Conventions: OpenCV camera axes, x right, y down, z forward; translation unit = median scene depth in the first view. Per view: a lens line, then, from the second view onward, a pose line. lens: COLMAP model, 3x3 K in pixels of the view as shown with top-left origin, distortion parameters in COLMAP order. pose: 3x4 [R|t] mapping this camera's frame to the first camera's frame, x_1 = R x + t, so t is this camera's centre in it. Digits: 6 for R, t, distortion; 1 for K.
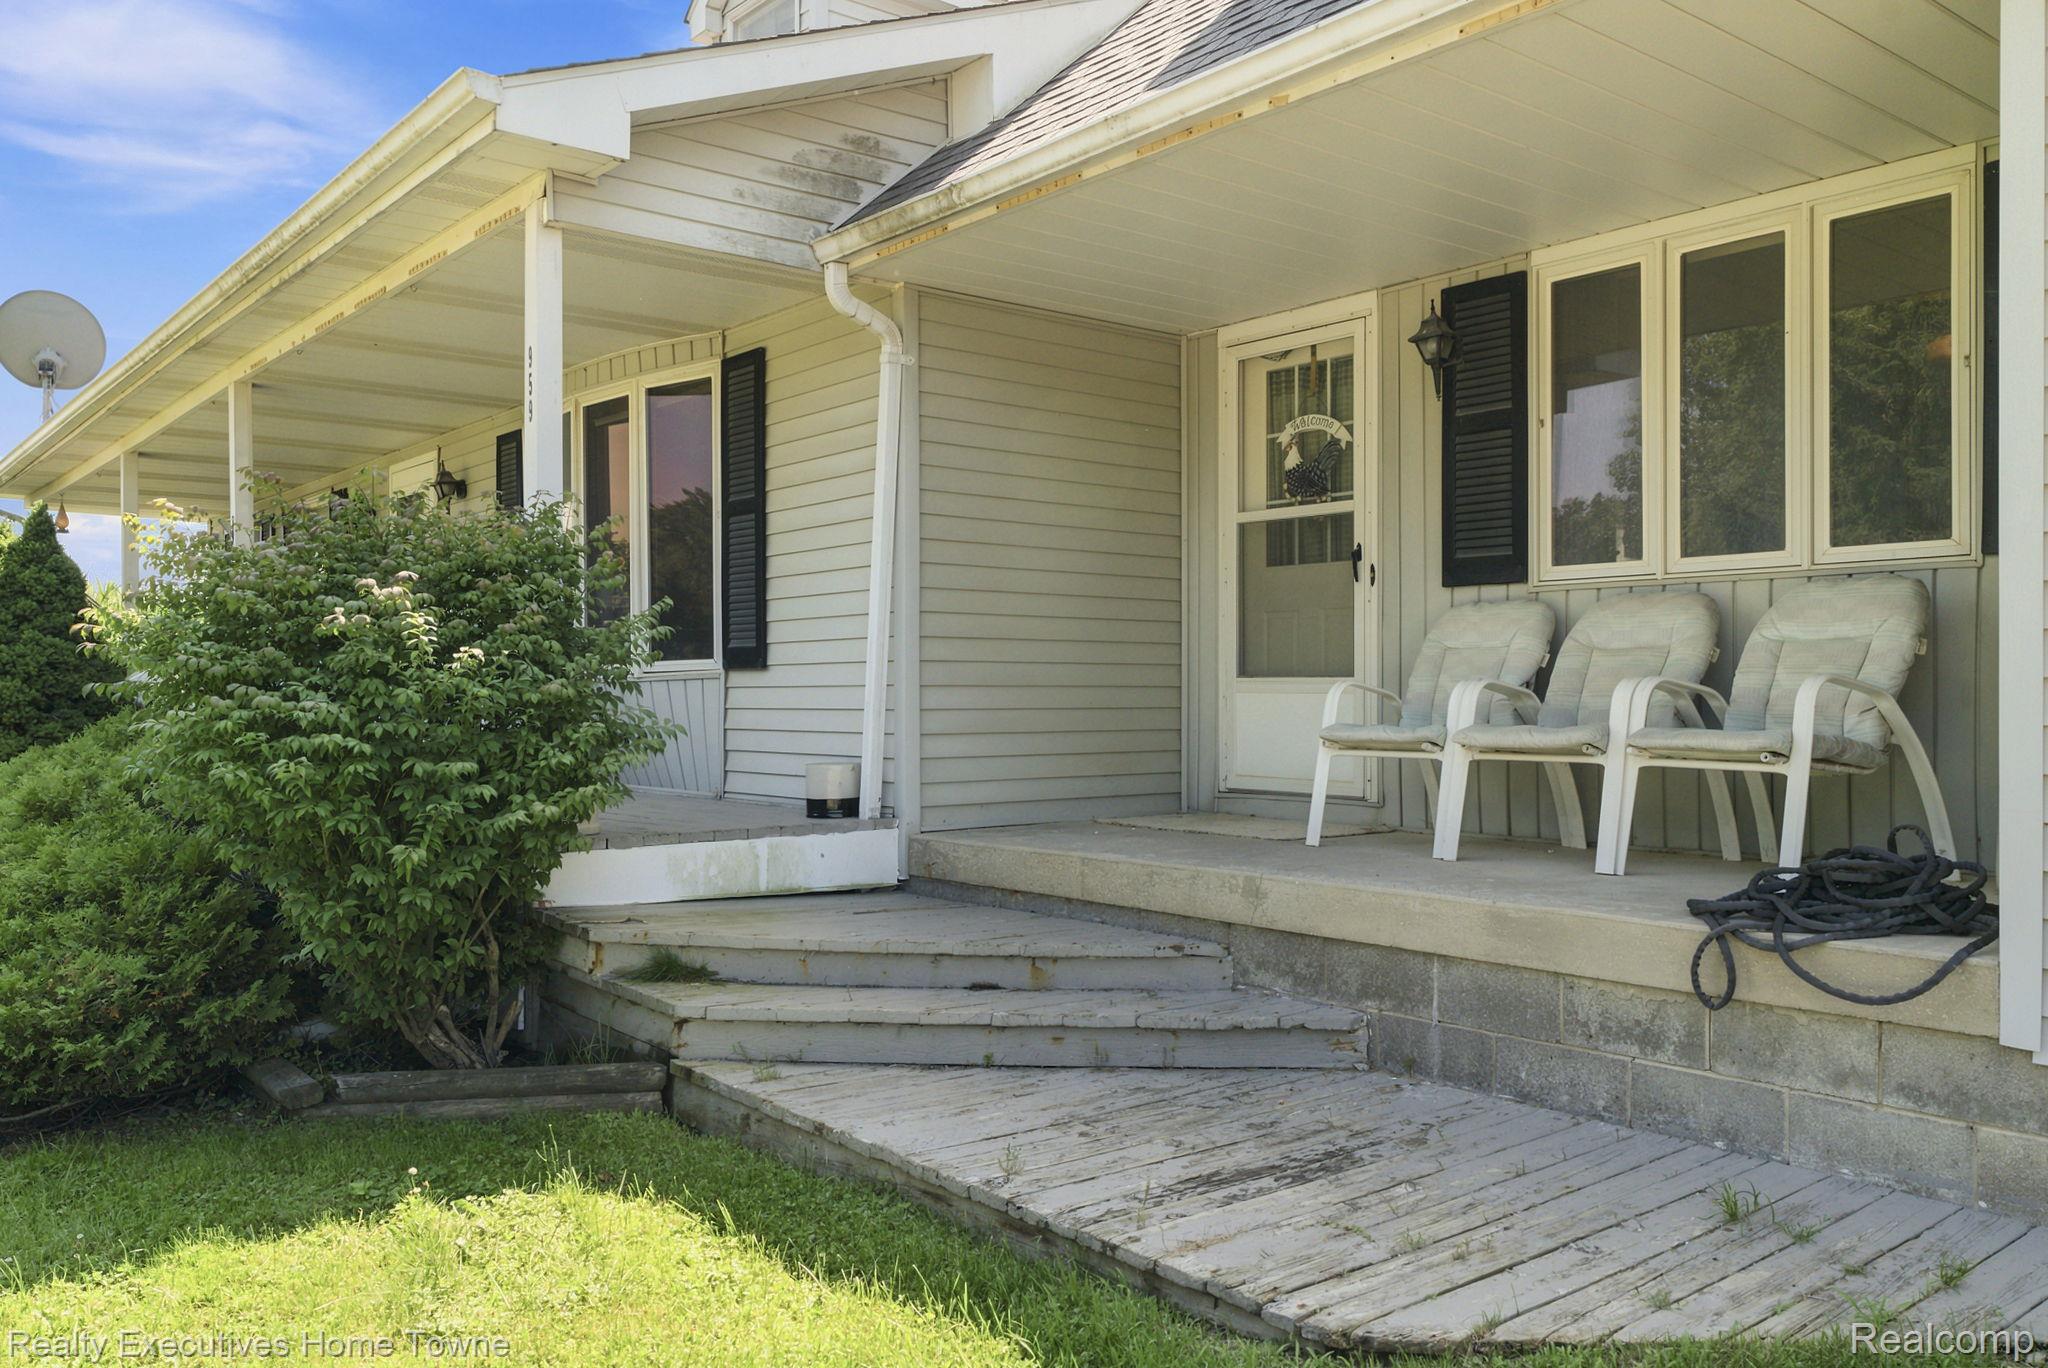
lens RADIAL K [[1659.7, 0, 1025.6], [0, 1659.7, 690.2], [0, 0, 1]] dist [0.003259, -0.003560]
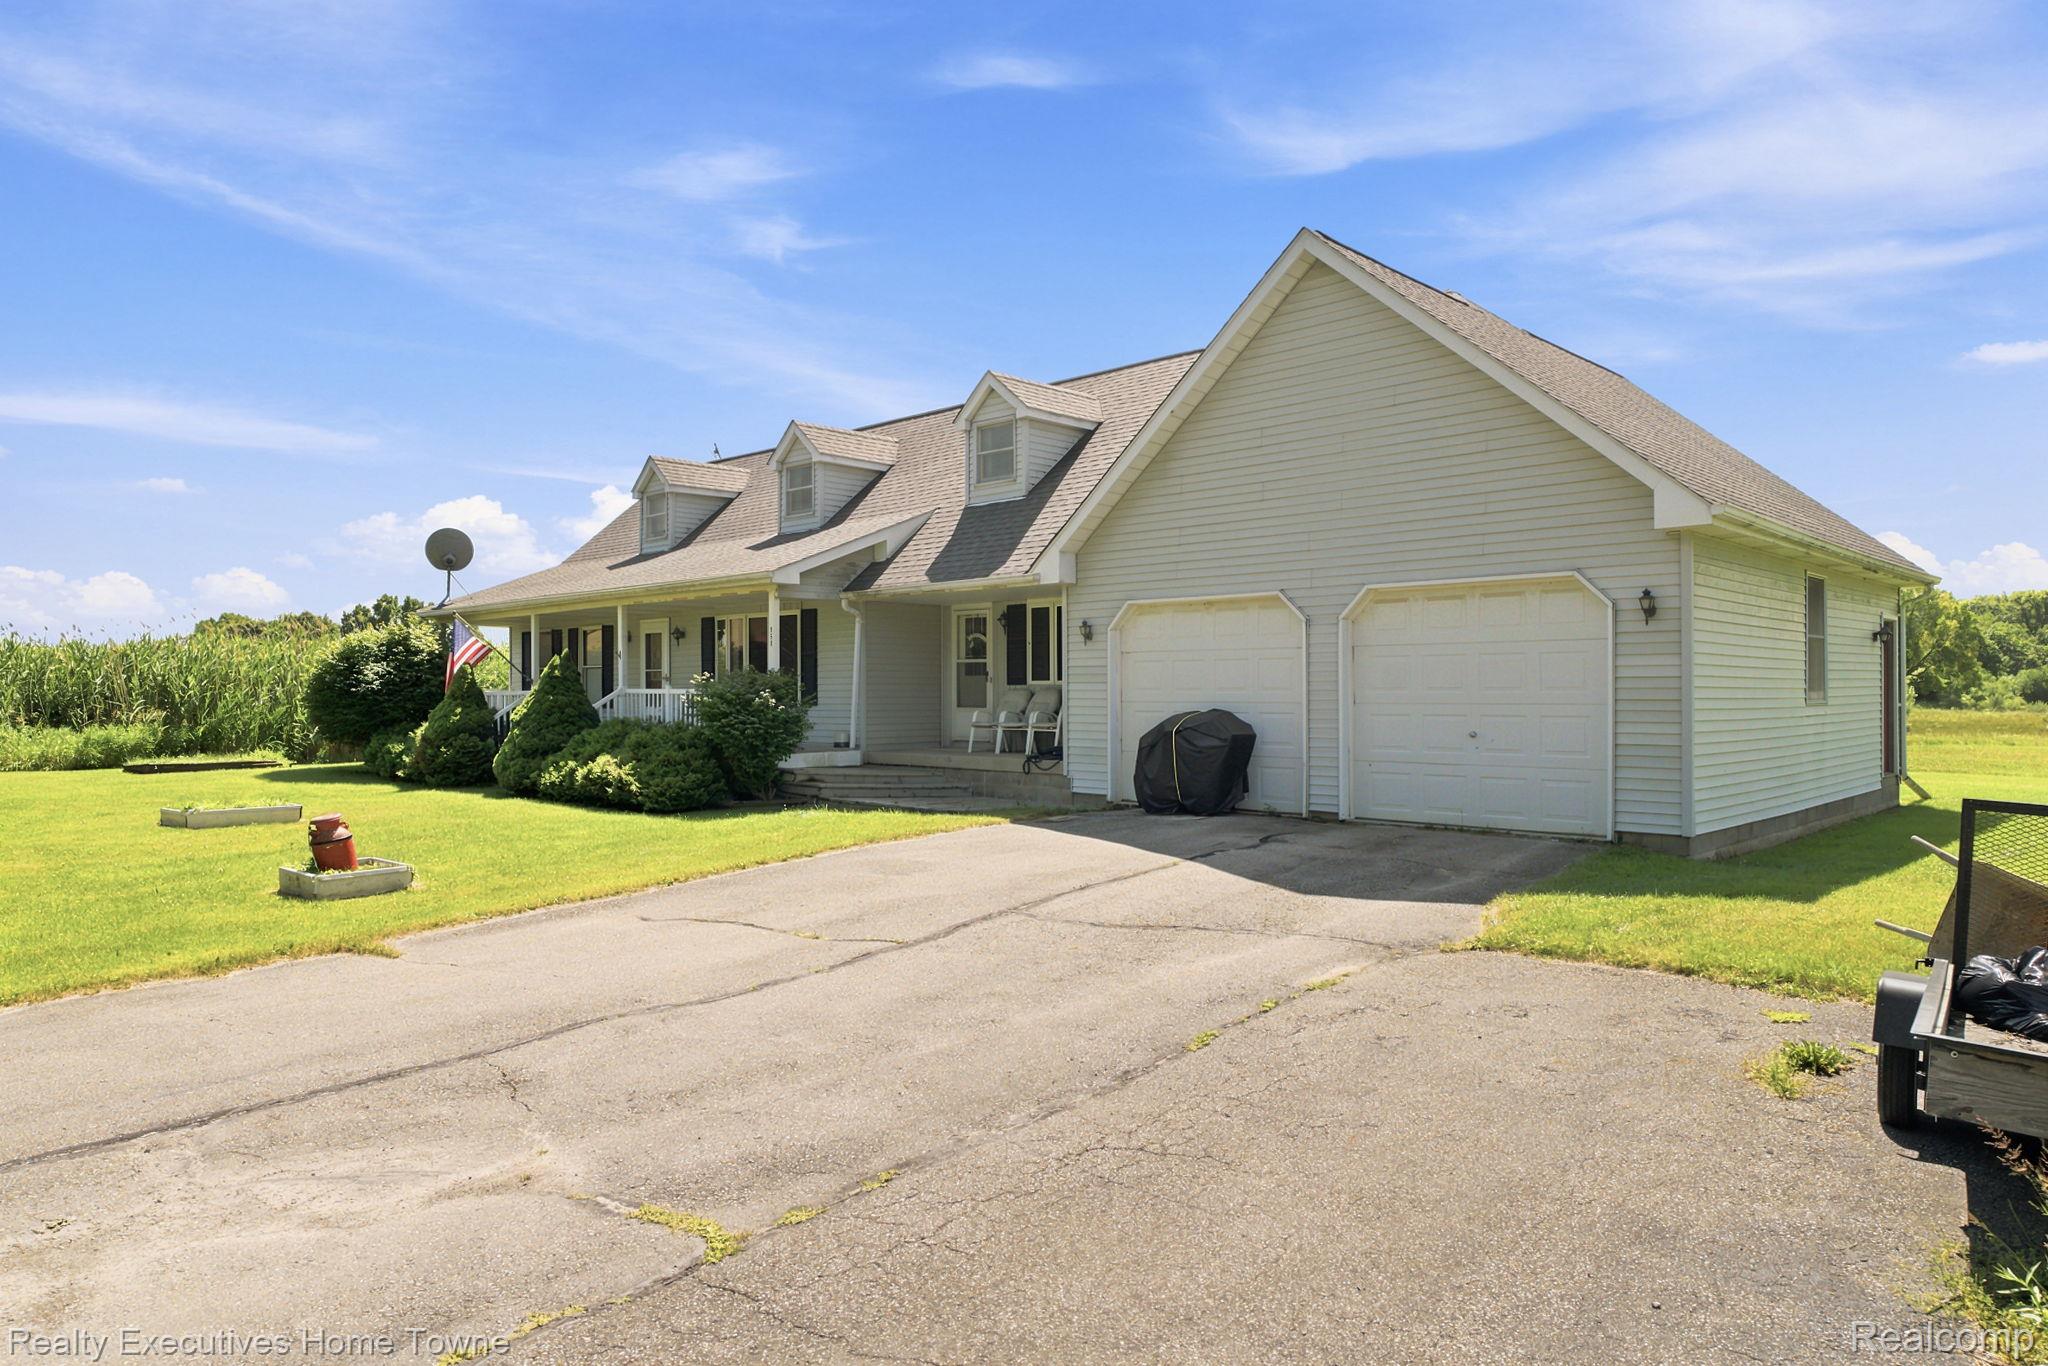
lens RADIAL K [[1288.7, 0, 1023.7], [0, 1288.7, 688.2], [0, 0, 1]] dist [-0.000455, -0.000027]
pose [[0.993118, 0.000214, 0.117117, -0.051665], [-0.000075, 0.999999, -0.001196, -0.050194], [-0.117117, 0.001179, 0.993117, -1.857826]]
